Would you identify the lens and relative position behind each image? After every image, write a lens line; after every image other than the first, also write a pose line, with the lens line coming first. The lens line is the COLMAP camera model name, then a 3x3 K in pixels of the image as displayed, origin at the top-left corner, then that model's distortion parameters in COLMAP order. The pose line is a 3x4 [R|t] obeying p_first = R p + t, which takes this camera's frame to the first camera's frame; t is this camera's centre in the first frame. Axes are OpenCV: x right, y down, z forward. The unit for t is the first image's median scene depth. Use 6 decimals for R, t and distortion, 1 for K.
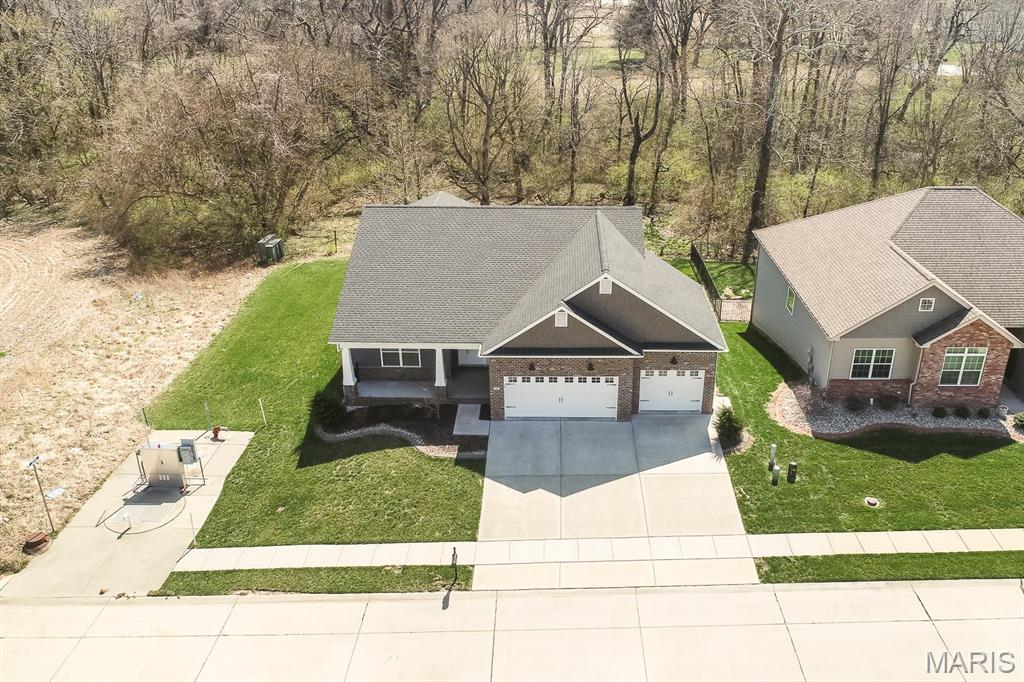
lens RADIAL K [[832.4, 0, 564.5], [0, 832.4, 341.9], [0, 0, 1]] dist [-0.000932, -0.000946]
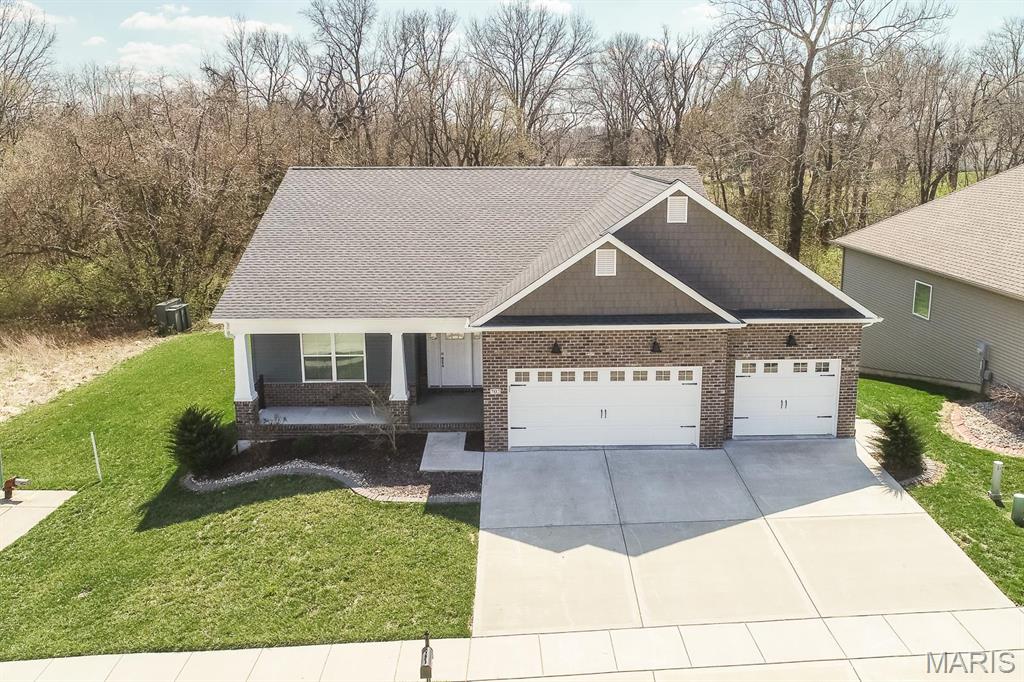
lens RADIAL K [[867.9, 0, 548.5], [0, 867.9, 338.6], [0, 0, 1]] dist [0.000062, -0.000740]
pose [[0.999487, -0.016683, 0.027339, -0.060303], [0.022252, 0.975672, -0.218104, 0.154077], [-0.023035, 0.218601, 0.975543, 0.398067]]
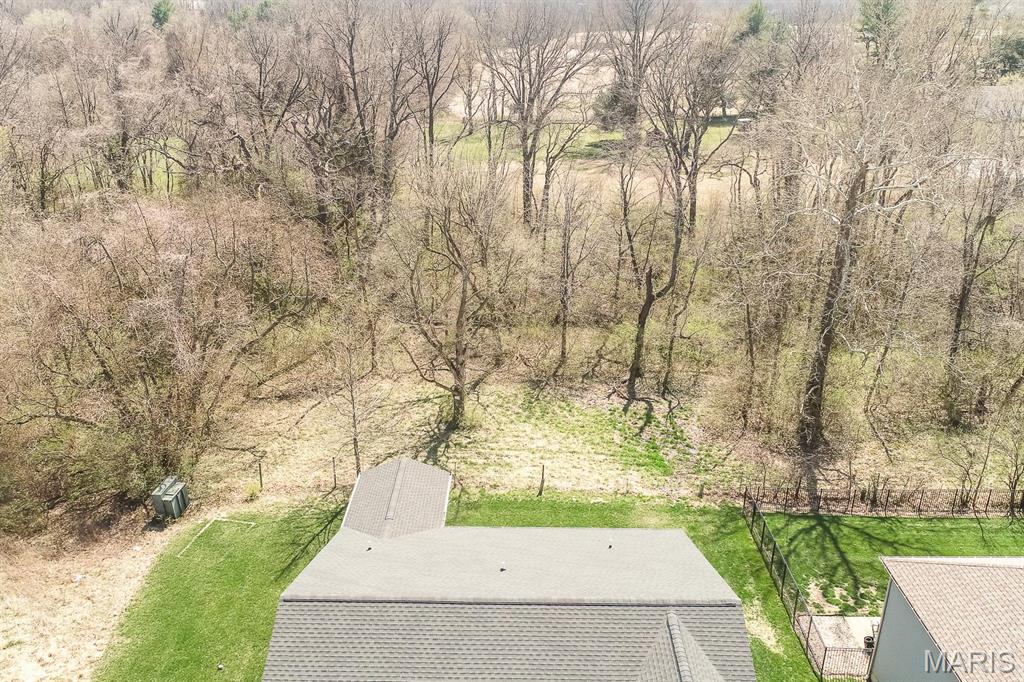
lens RADIAL K [[856.0, 0, 512.0], [0, 856.0, 341.0], [0, 0, 1]] dist [0.001882, -0.000675]
pose [[0.999967, 0.001536, -0.008039, -0.082438], [-0.001884, 0.999053, -0.043463, -0.381447], [0.007965, 0.043477, 0.999023, 0.429834]]
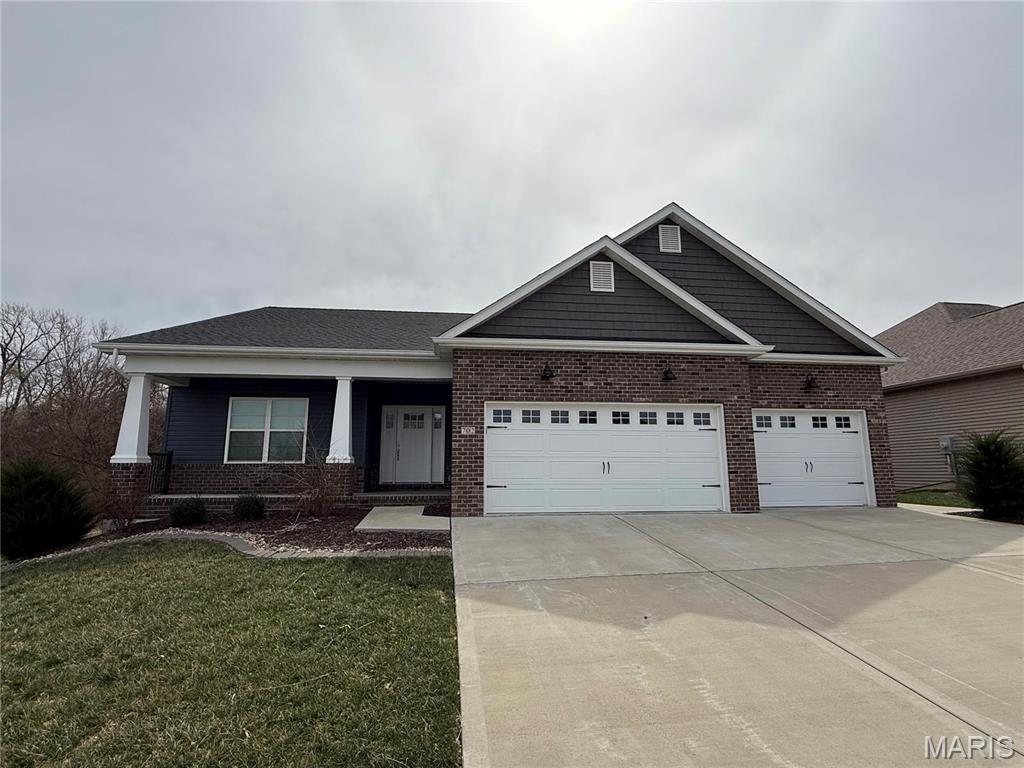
lens RADIAL K [[510.2, 0, 512.0], [0, 510.2, 384.0], [0, 0, 1]] dist [0.001190, 0.000294]
pose [[0.992565, 0.007785, 0.121465, -0.091713], [0.062494, 0.823767, -0.563474, 0.190438], [-0.104445, 0.566876, 0.817156, 0.764519]]
